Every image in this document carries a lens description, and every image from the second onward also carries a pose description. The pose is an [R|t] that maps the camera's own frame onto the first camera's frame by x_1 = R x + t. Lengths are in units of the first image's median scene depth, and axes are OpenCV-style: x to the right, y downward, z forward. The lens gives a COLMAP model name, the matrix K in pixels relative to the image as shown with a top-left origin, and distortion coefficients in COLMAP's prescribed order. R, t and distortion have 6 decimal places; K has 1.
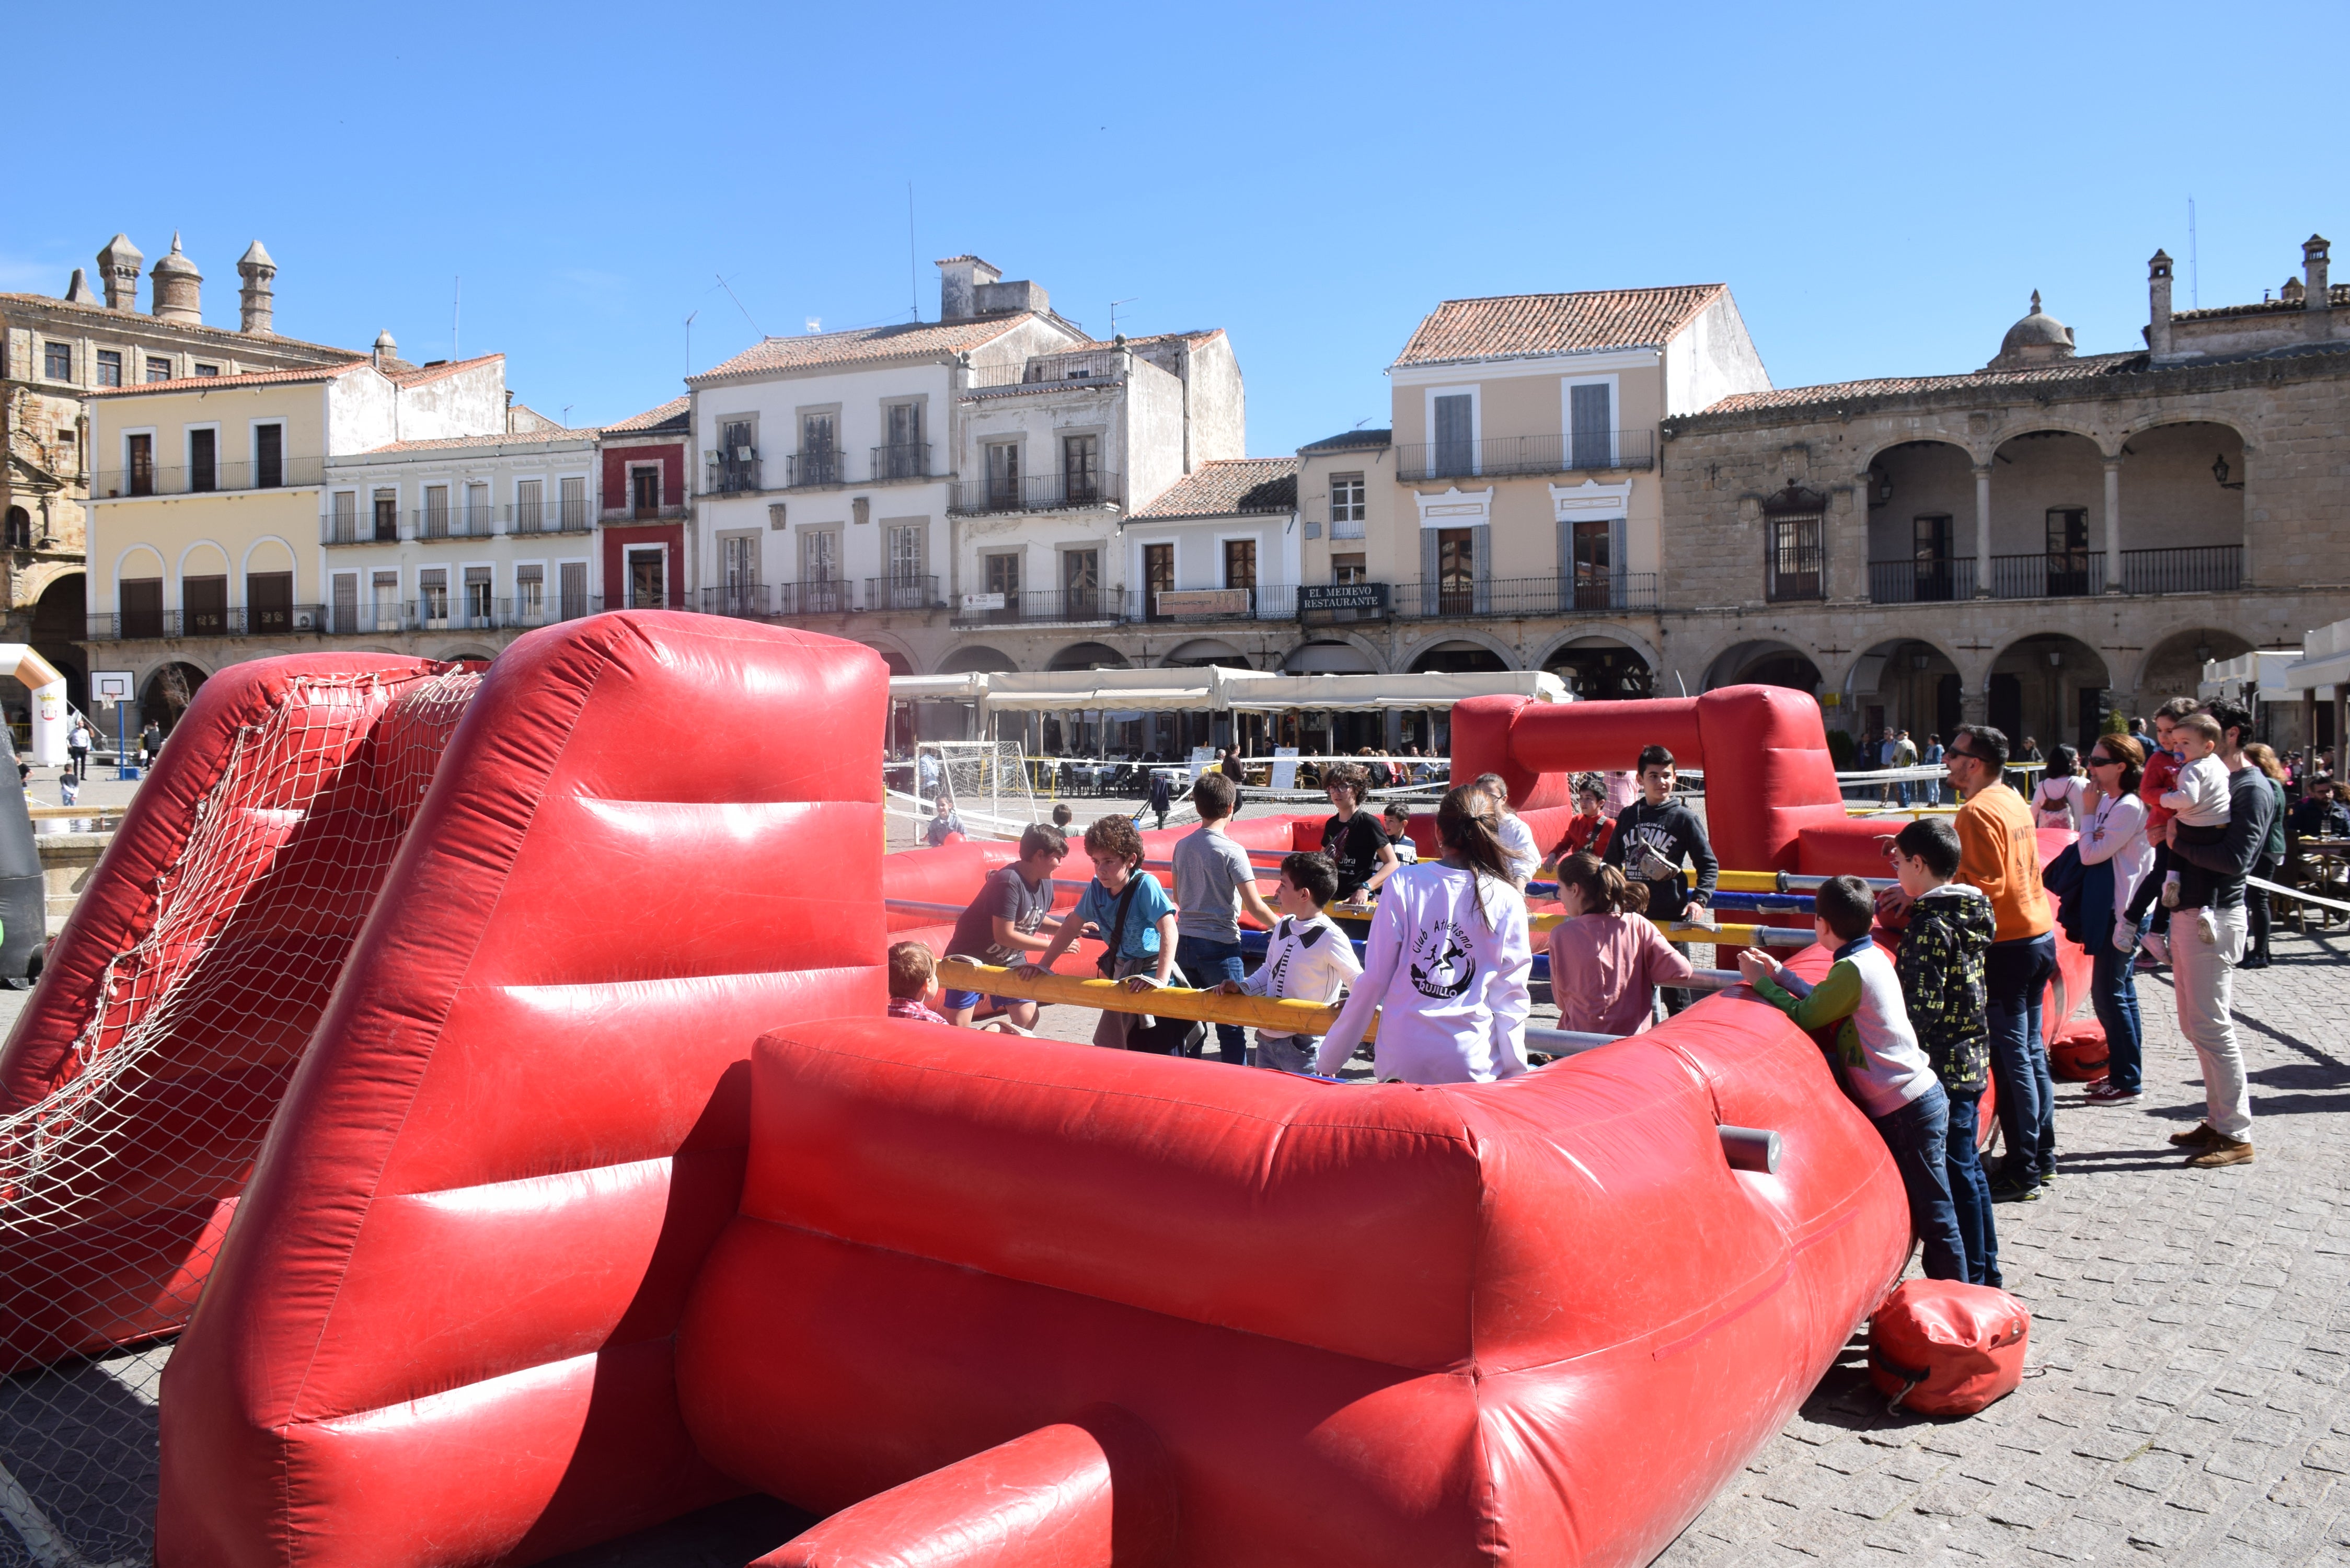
lens RADIAL K [[2554.6, 0, 1183.7], [0, 2554.6, 776.9], [0, 0, 1]] dist [-0.023232, 0.000000]
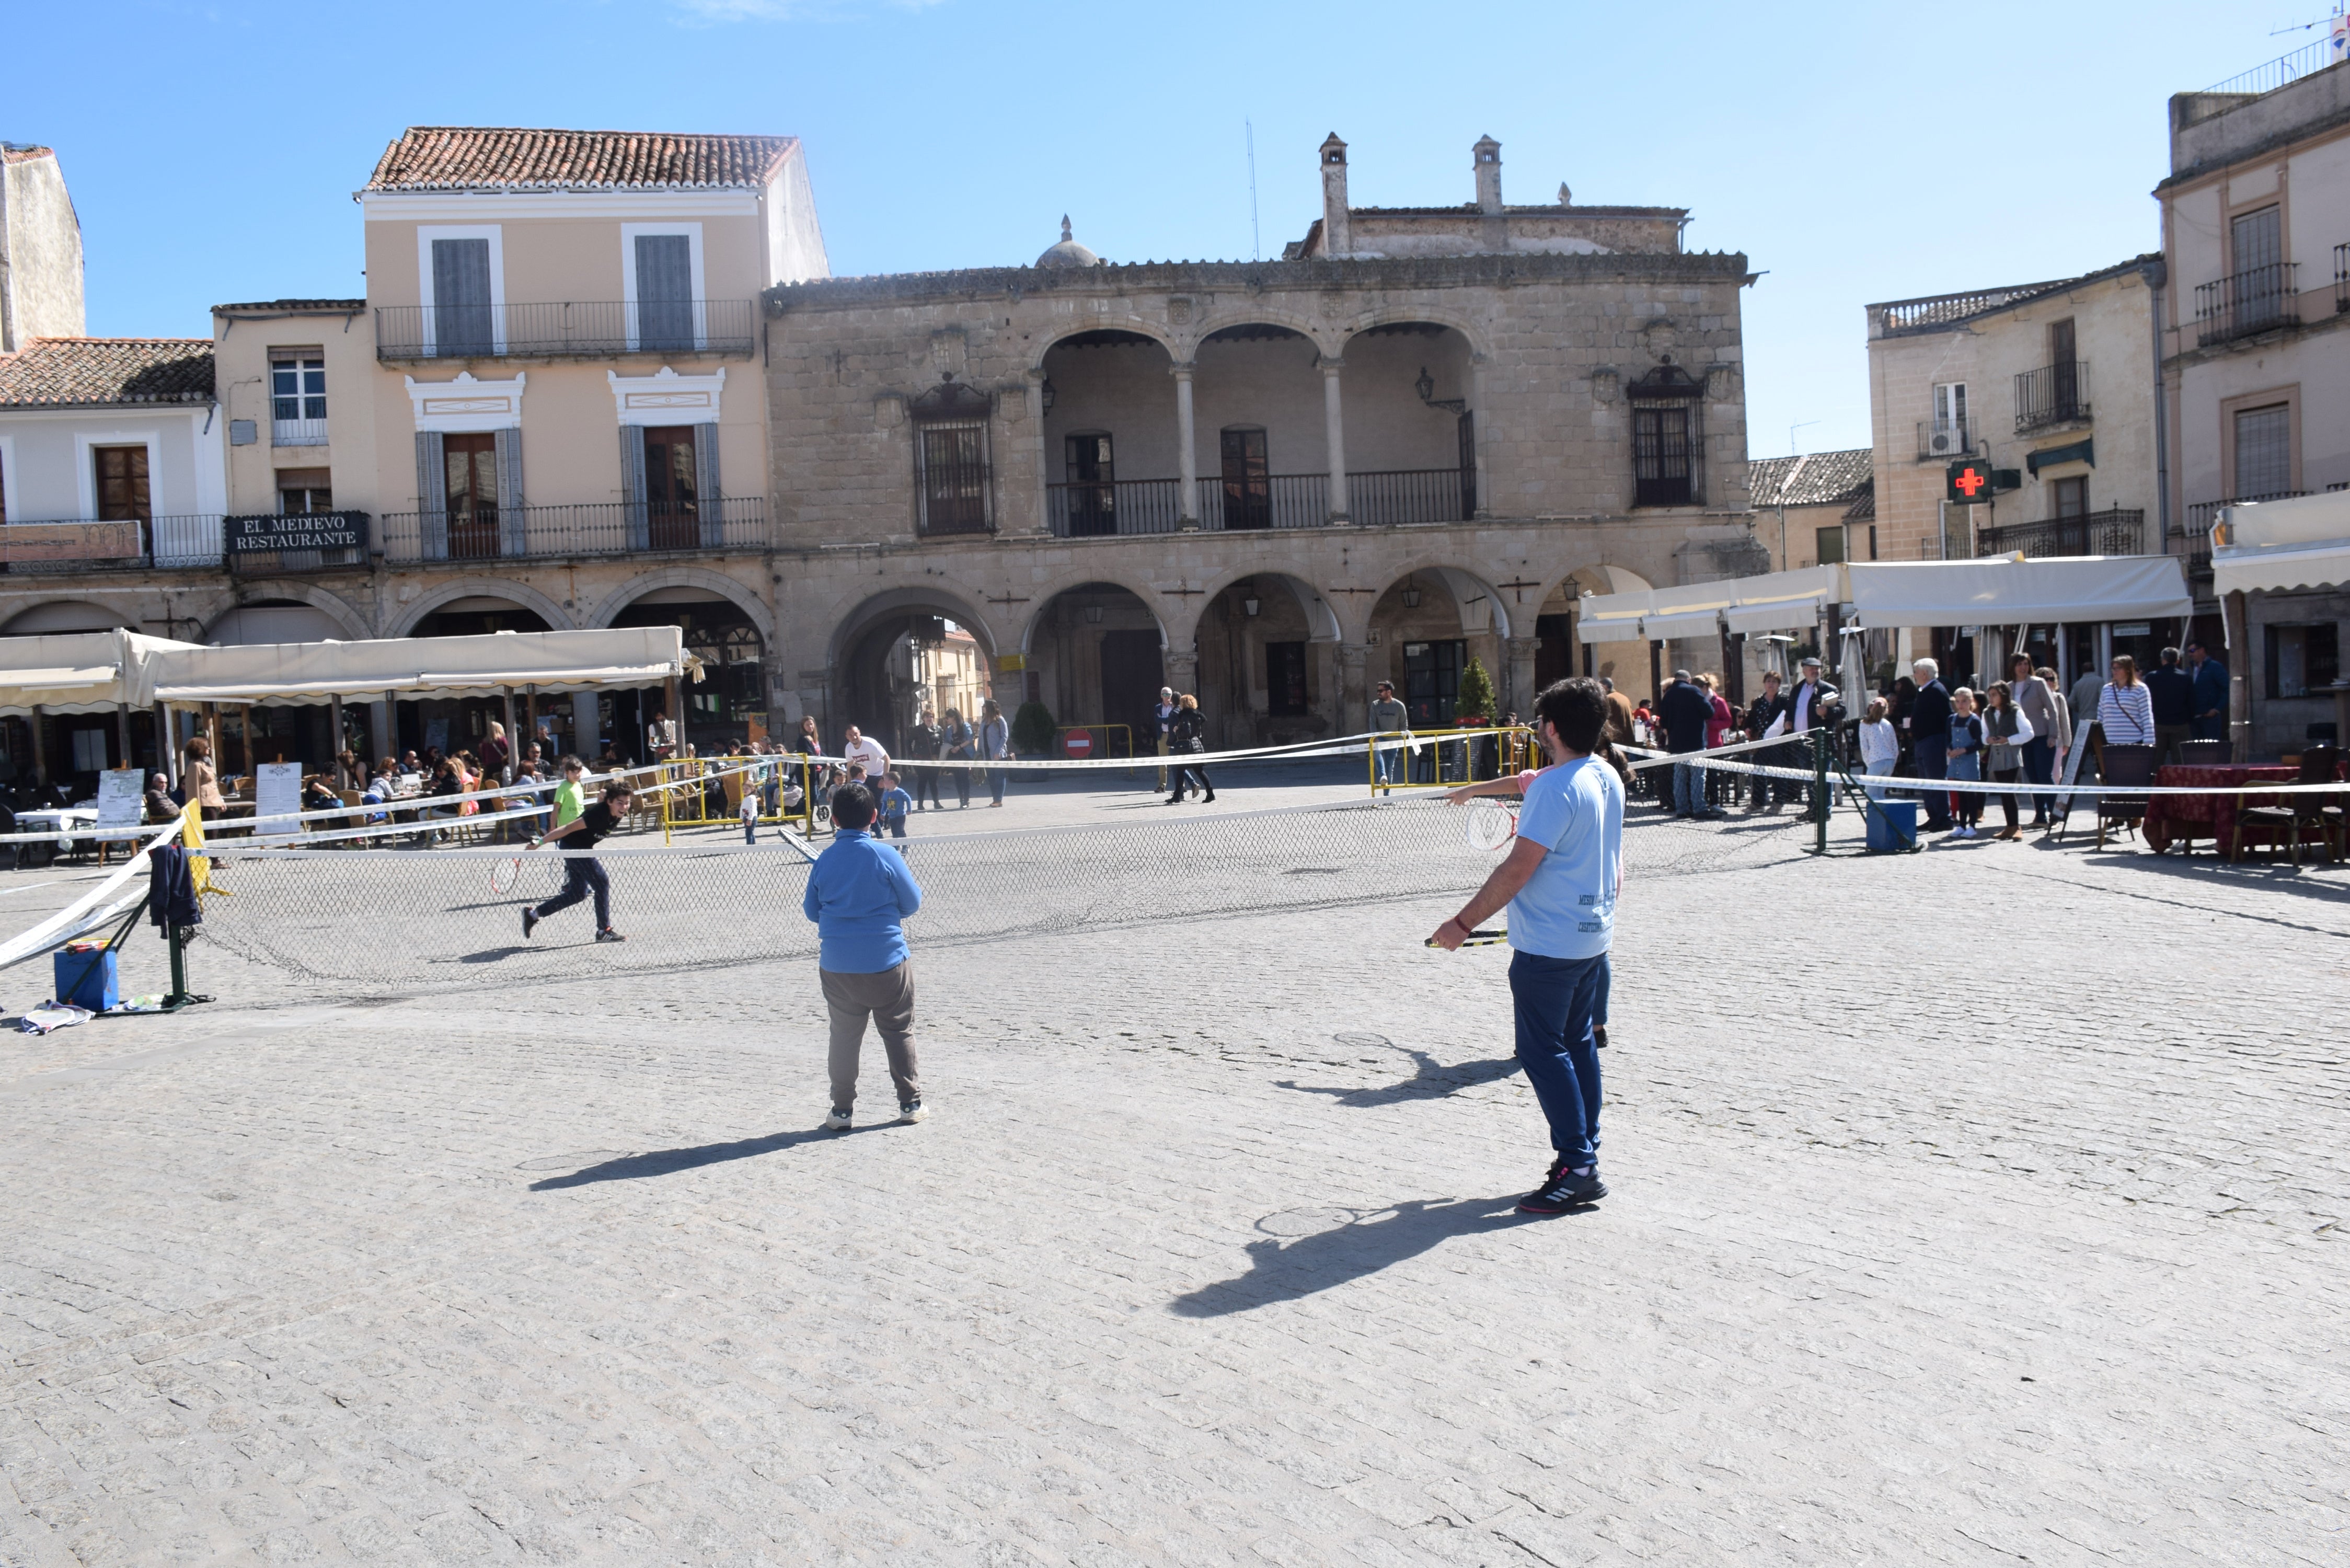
lens RADIAL K [[1908.1, 0, 1193.5], [0, 1908.1, 790.7], [0, 0, 1]] dist [-0.142457, 0.084584]
pose [[0.801849, -0.059352, 0.594572, -0.046566], [0.051880, 0.998212, 0.029678, -0.006775], [-0.595271, 0.007050, 0.803494, 0.549052]]
